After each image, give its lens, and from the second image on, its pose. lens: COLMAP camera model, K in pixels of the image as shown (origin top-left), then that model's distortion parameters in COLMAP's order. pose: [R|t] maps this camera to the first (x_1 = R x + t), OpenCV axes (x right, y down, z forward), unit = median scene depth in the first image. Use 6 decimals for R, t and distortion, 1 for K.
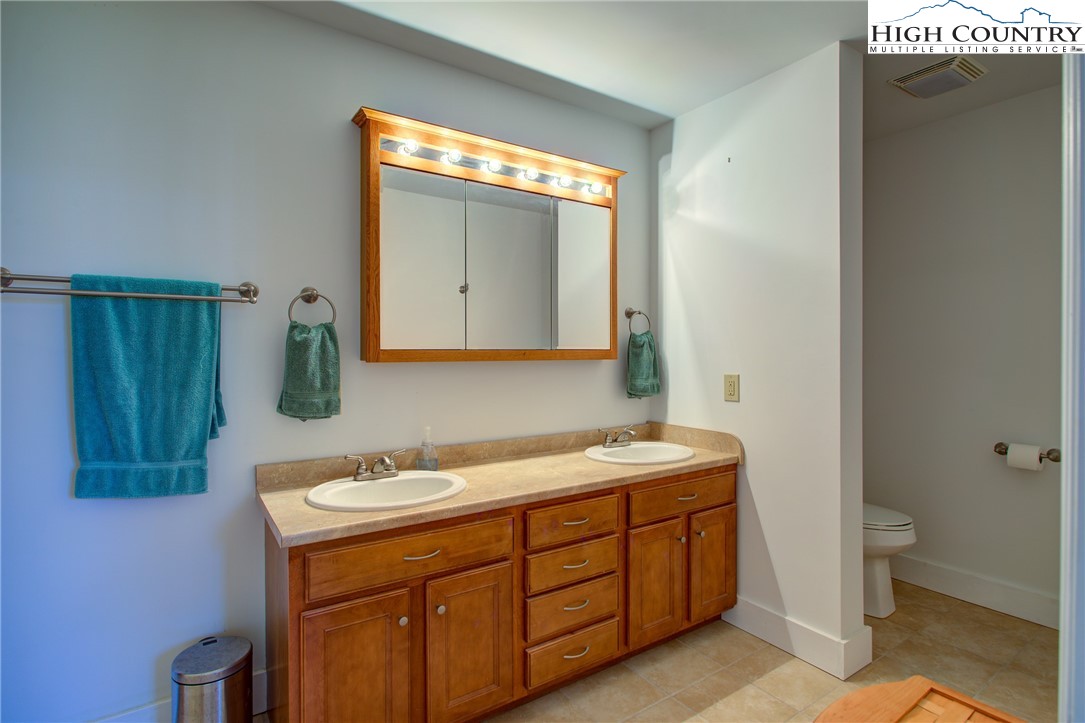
lens RADIAL K [[524.1, 0, 543.7], [0, 524.1, 356.9], [0, 0, 1]] dist [0.011794, 0.000022]
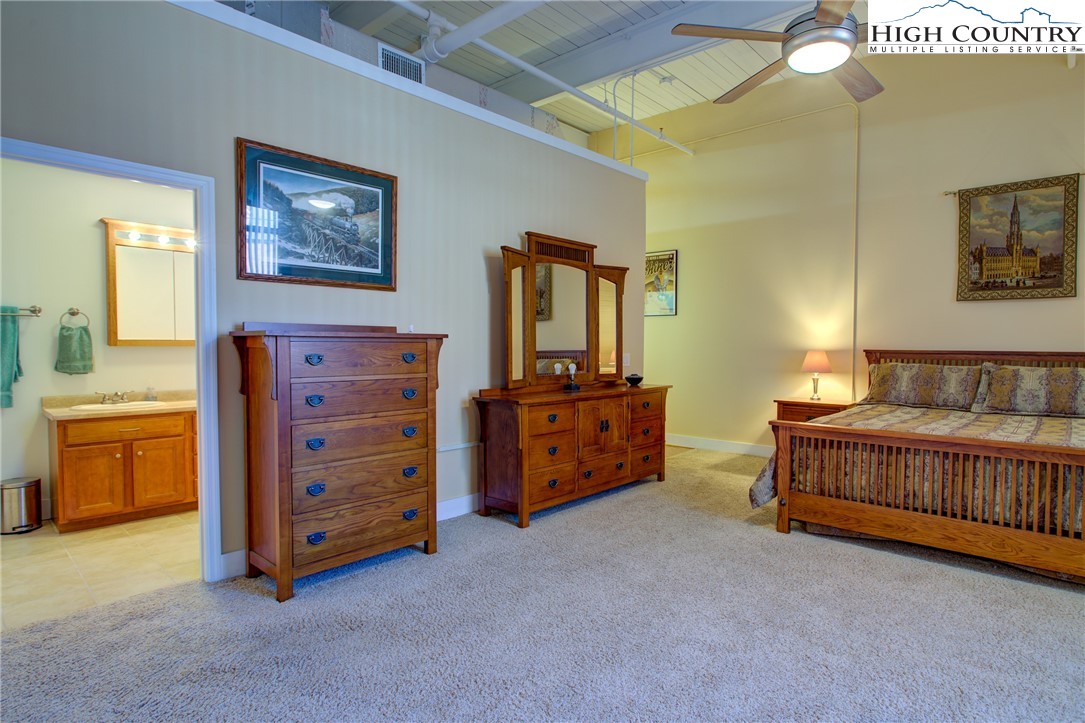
lens RADIAL K [[543.0, 0, 542.5], [0, 543.0, 361.5], [0, 0, 1]] dist [0.033904, -0.000351]
pose [[0.977341, -0.000841, 0.211671, 0.917695], [-0.004466, 0.999688, 0.024594, 0.011061], [-0.211625, -0.024982, 0.977032, -1.561713]]
